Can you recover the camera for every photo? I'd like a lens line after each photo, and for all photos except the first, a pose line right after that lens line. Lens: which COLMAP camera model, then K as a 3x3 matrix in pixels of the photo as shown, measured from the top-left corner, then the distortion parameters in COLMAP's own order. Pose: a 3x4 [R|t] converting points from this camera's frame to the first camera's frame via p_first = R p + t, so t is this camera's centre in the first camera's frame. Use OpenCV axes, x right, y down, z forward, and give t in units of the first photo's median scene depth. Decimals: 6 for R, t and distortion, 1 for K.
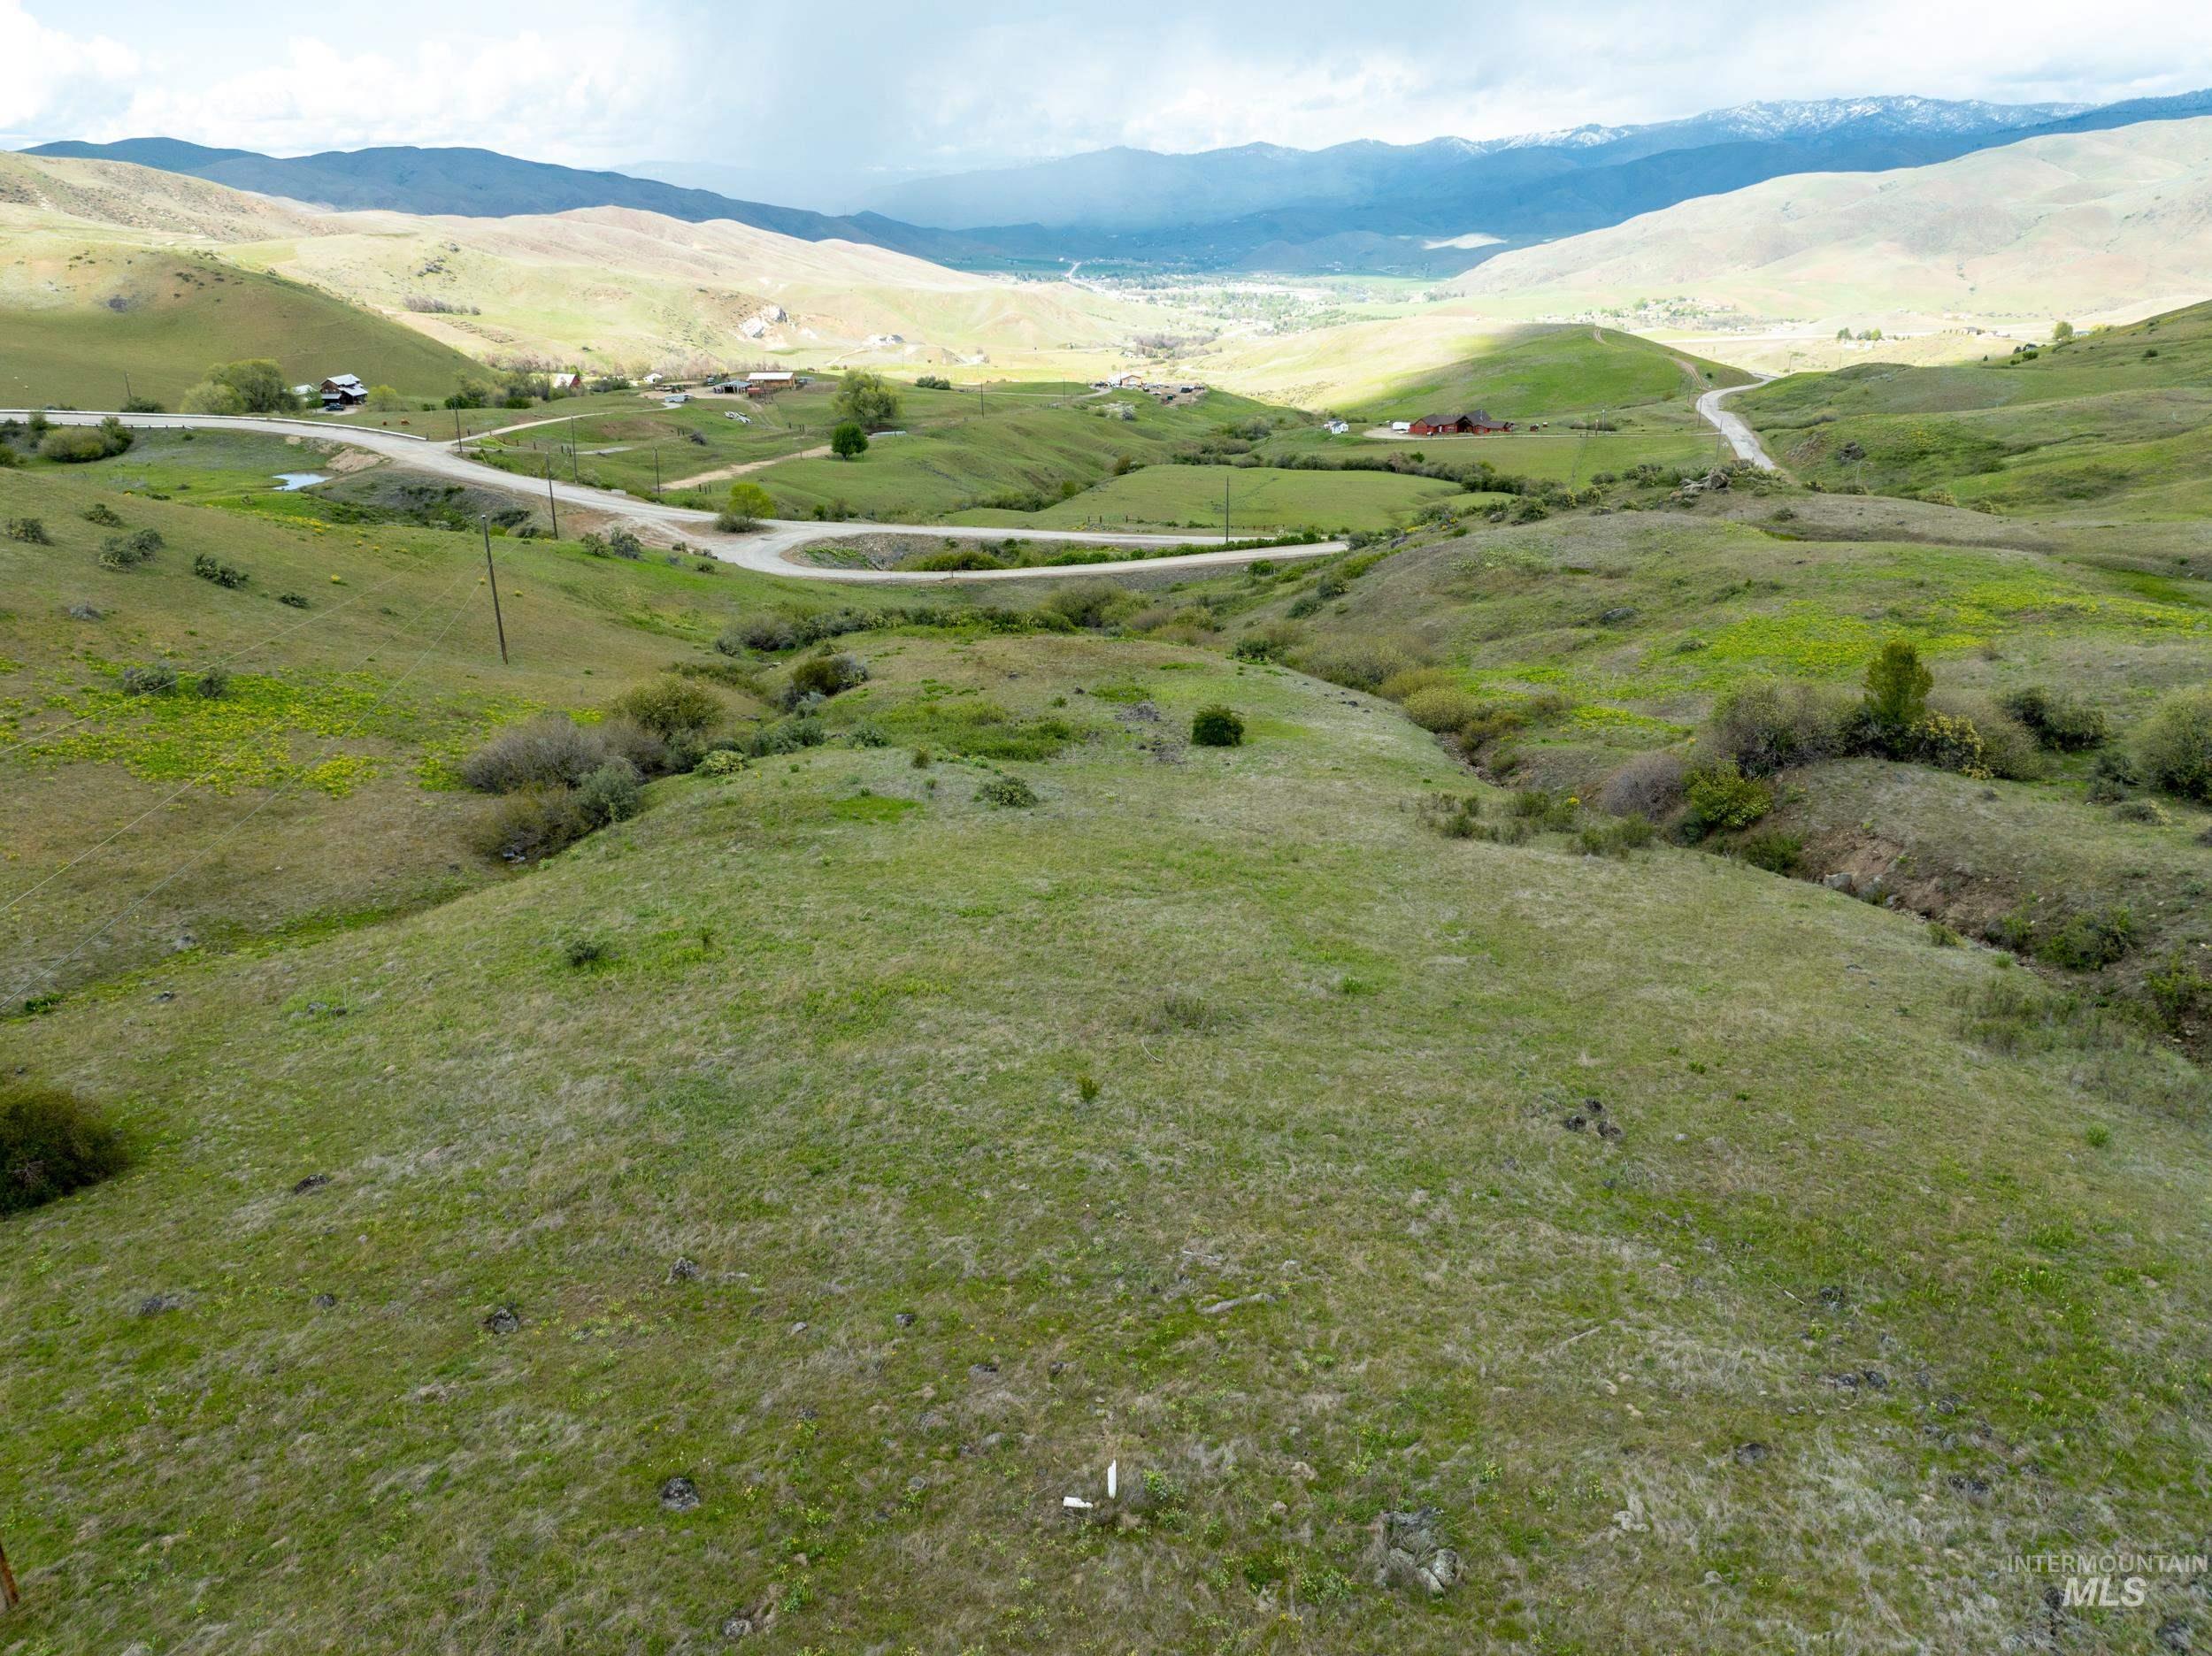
lens RADIAL K [[1566.0, 0, 1108.6], [0, 1566.0, 818.9], [0, 0, 1]] dist [-0.049745, 0.021592]
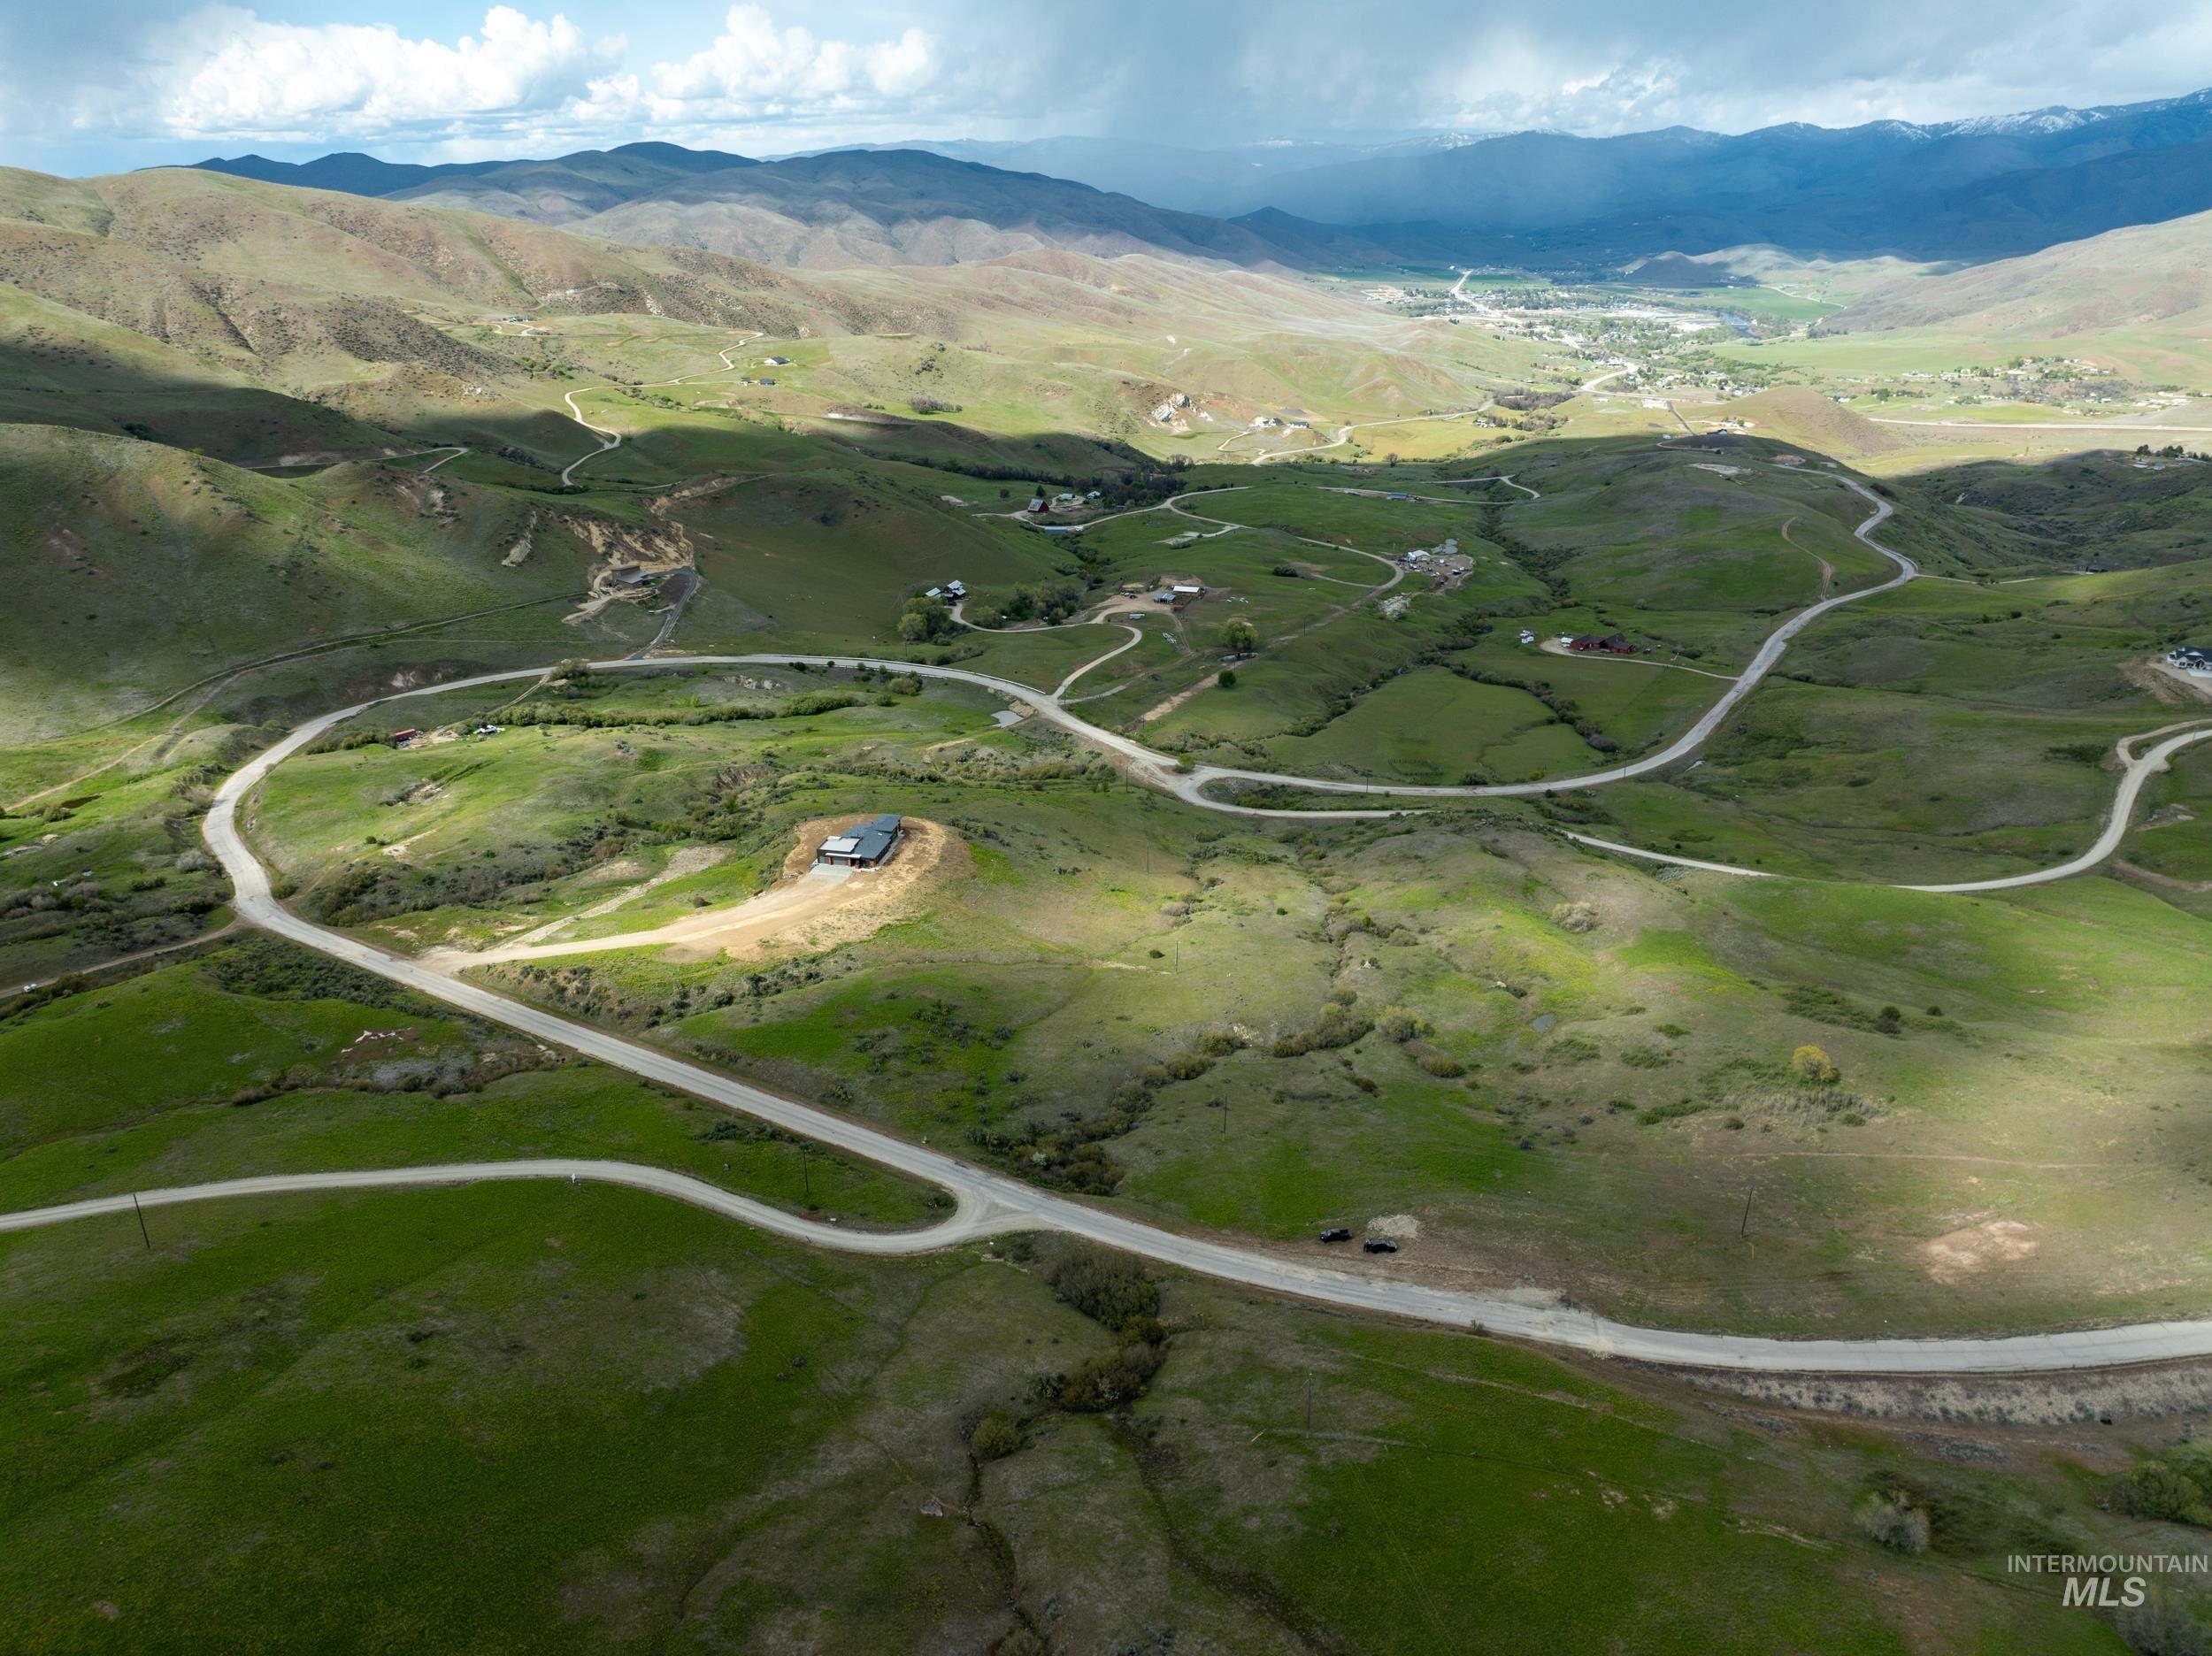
lens RADIAL K [[1566.0, 0, 1095.5], [0, 1566.0, 829.5], [0, 0, 1]] dist [-0.049745, 0.021592]
pose [[0.969494, 0.093723, -0.226487, 0.108828], [-0.087691, 0.995476, 0.036570, -0.080892], [0.228890, -0.015593, 0.973327, -0.759528]]
